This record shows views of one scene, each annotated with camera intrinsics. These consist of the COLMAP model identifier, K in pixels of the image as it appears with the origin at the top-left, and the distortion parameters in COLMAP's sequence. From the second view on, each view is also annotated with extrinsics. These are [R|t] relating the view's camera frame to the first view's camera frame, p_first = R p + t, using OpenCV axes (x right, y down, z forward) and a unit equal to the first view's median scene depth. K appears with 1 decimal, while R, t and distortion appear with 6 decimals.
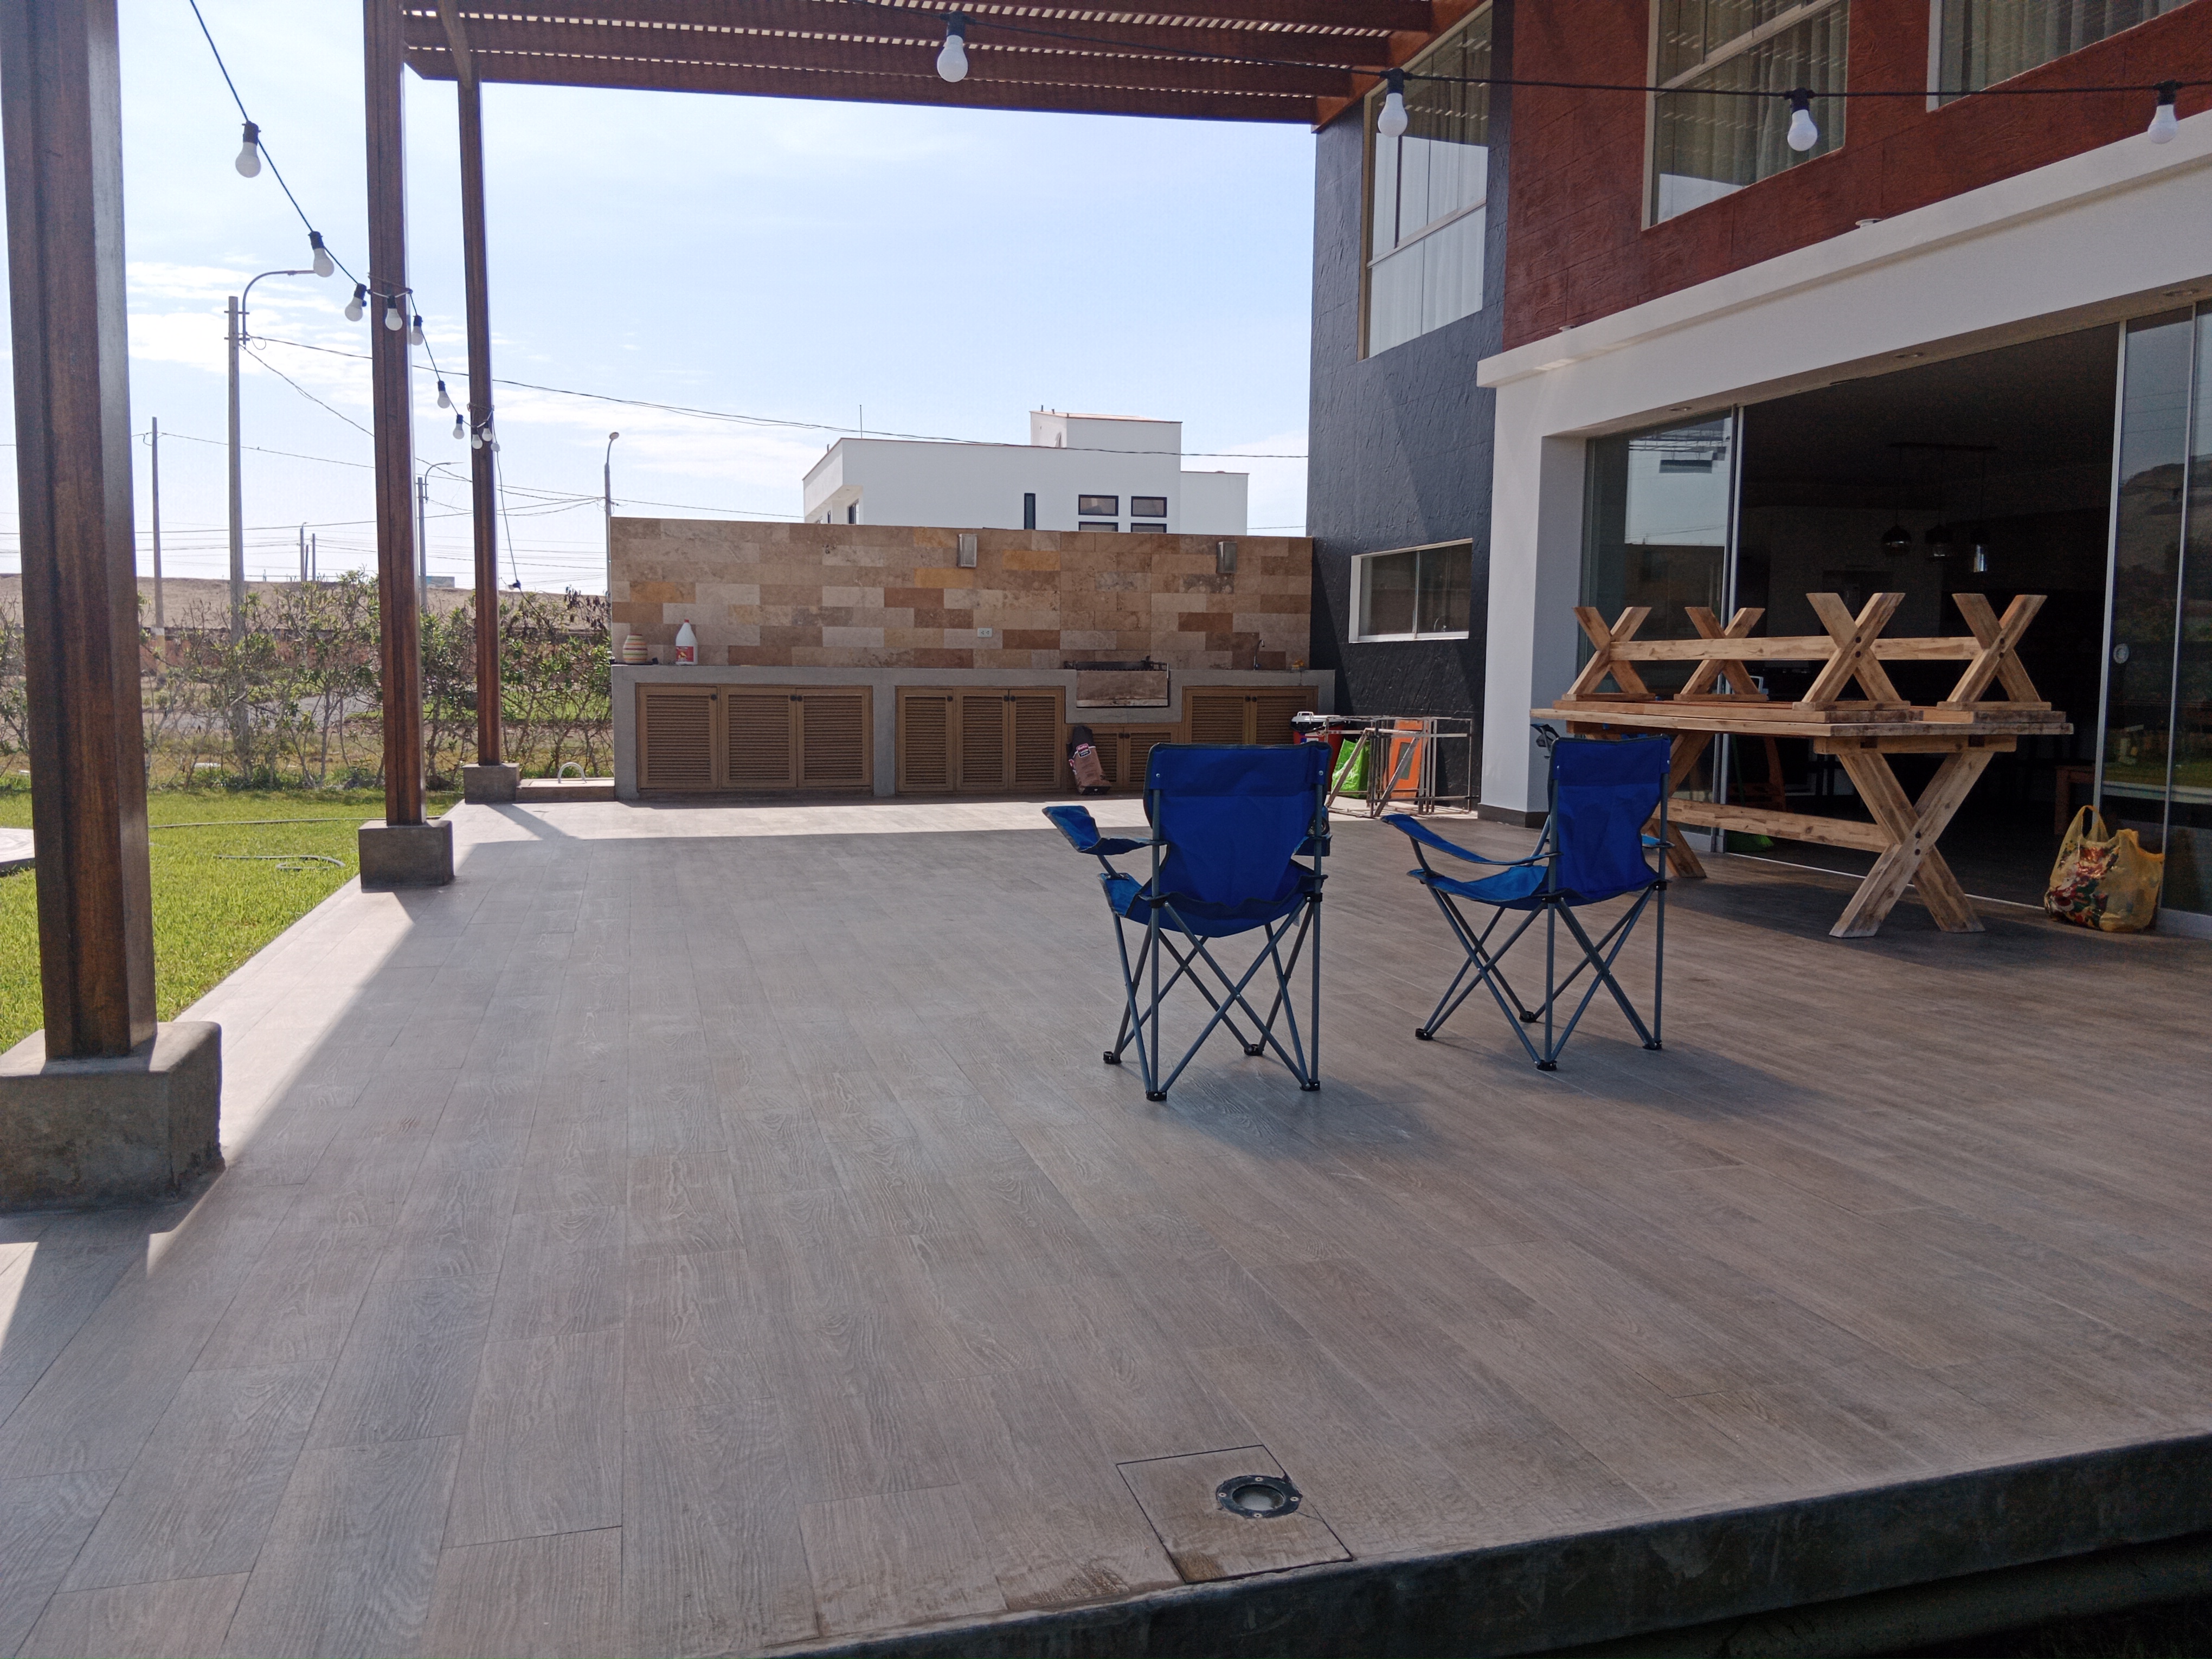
lens RADIAL K [[1737.6, 0, 1097.6], [0, 1737.6, 839.8], [0, 0, 1]] dist [0.036829, -0.026031]
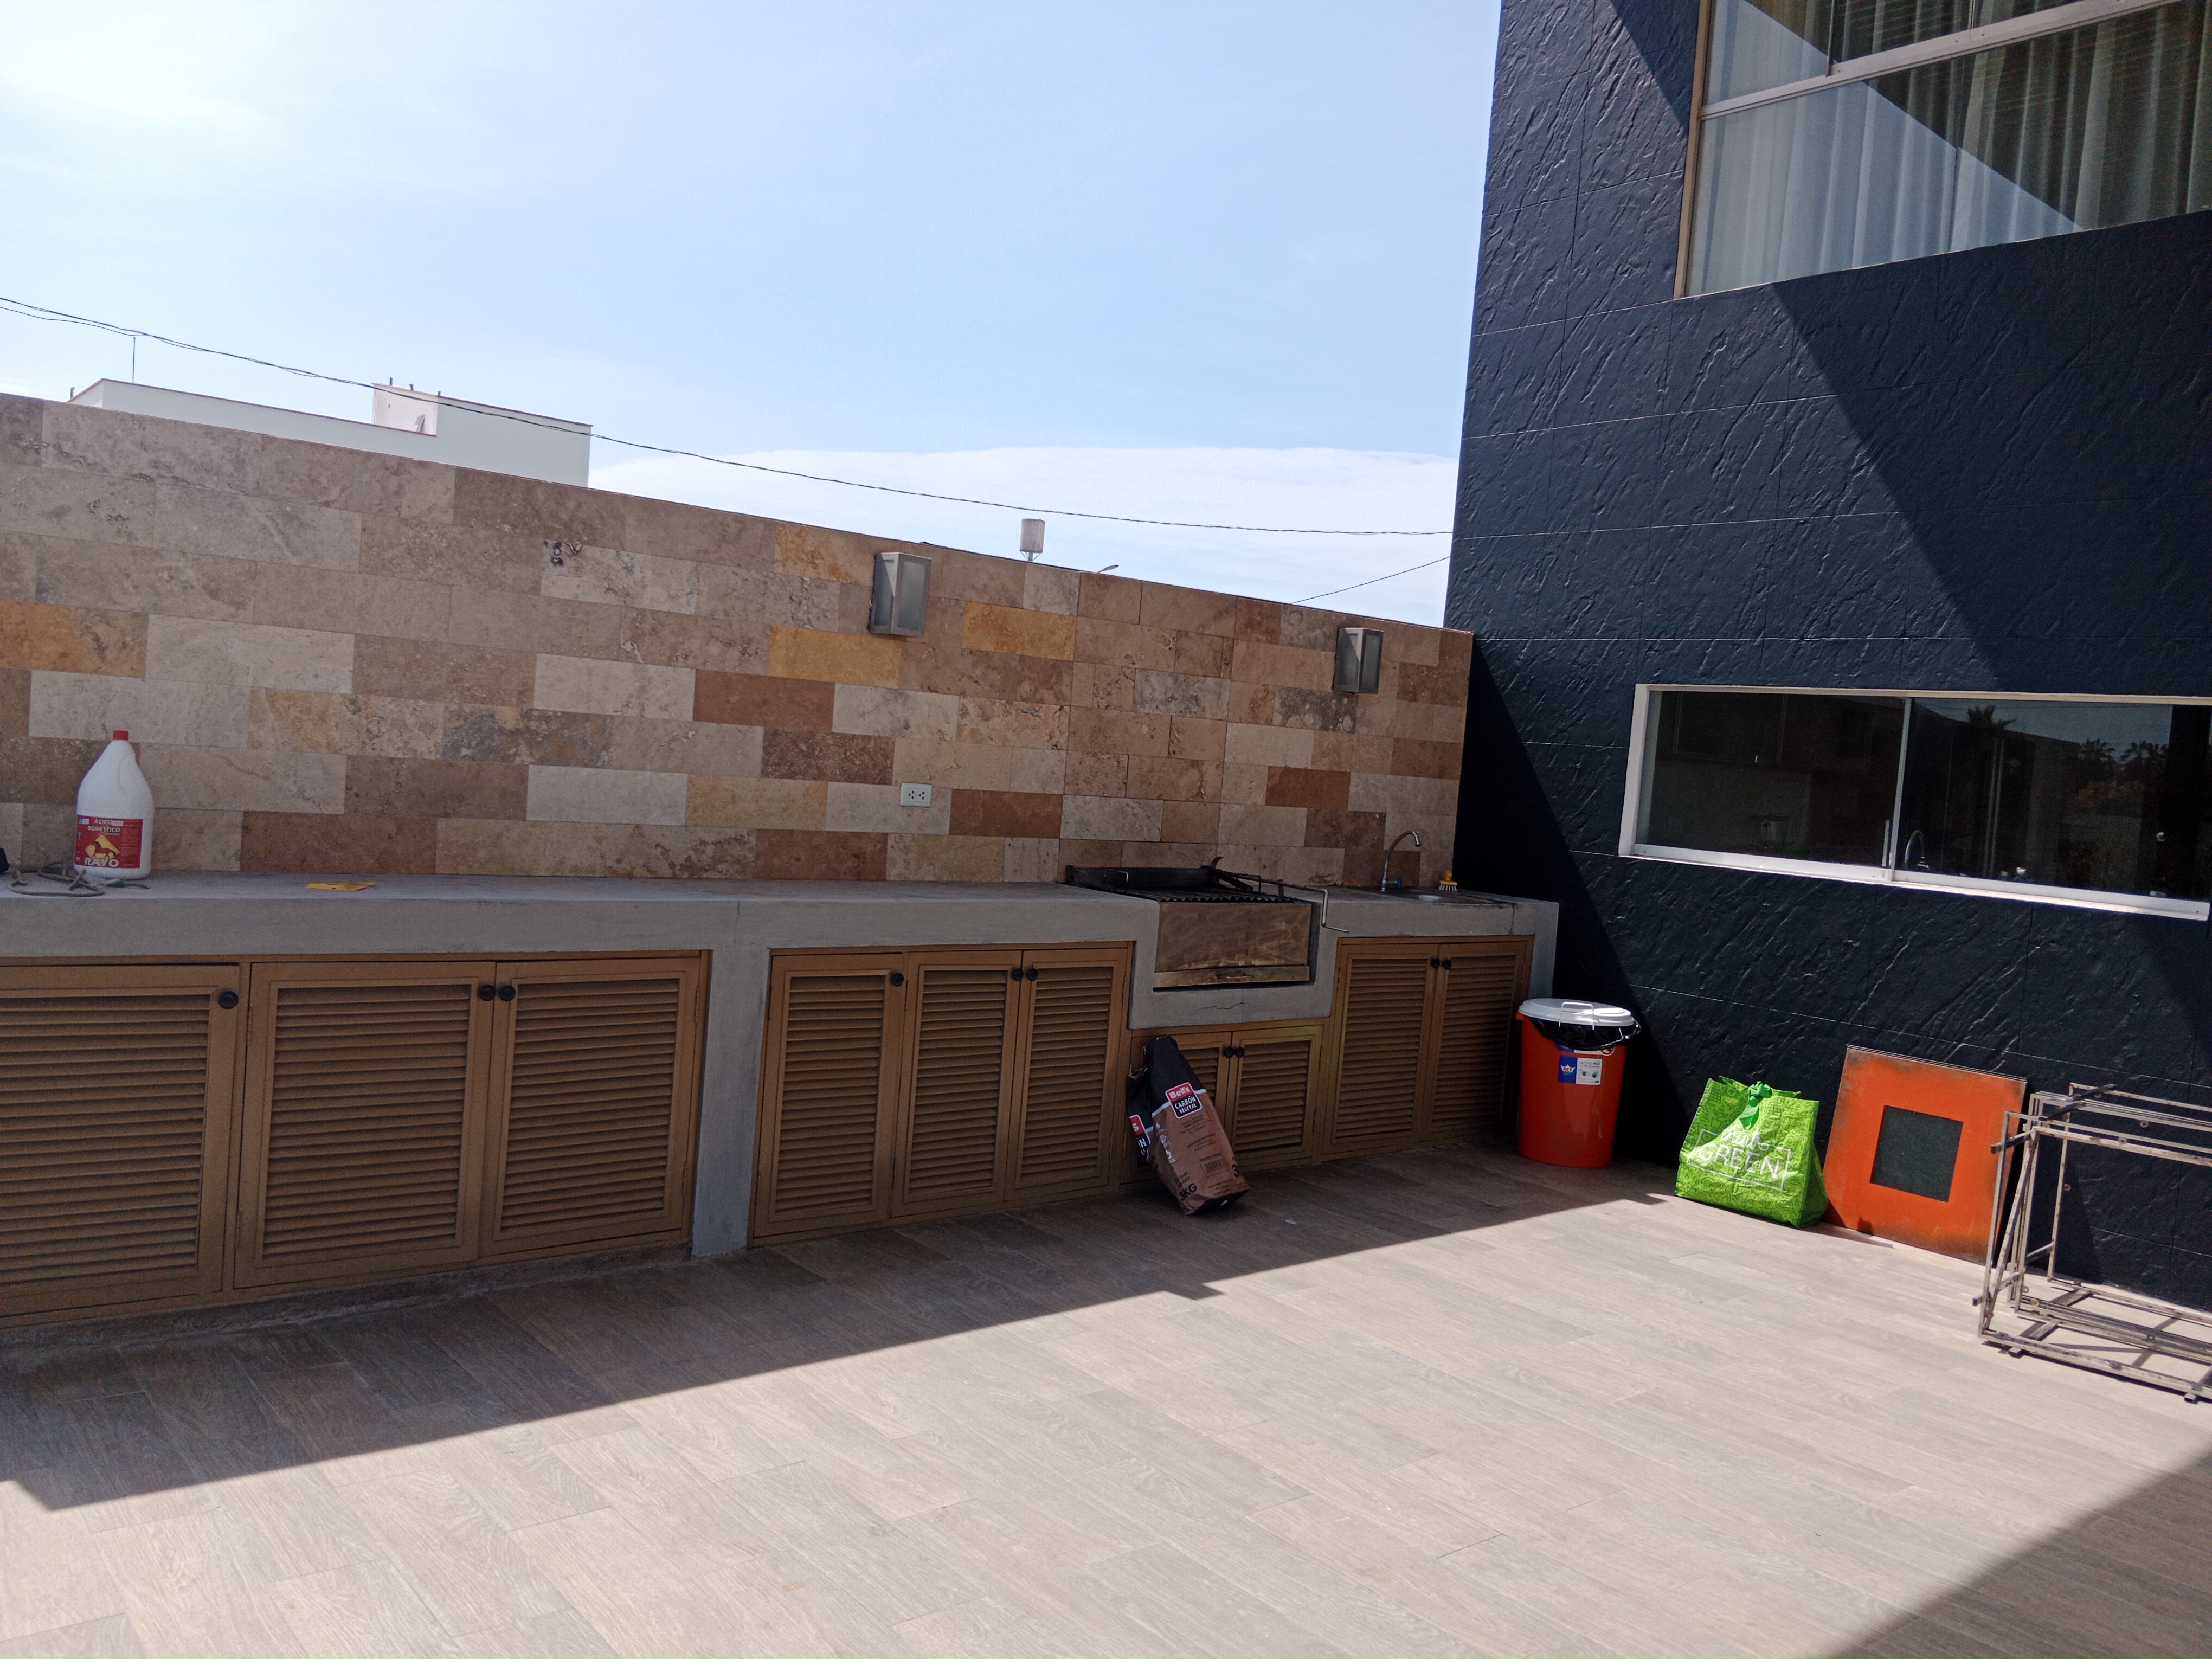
lens RADIAL K [[1737.6, 0, 1126.8], [0, 1737.6, 814.8], [0, 0, 1]] dist [0.036829, -0.026031]
pose [[0.911117, 0.049032, 0.409221, -0.188571], [-0.028916, 0.998056, -0.055204, -0.093849], [-0.411132, 0.038464, 0.910764, 0.607940]]
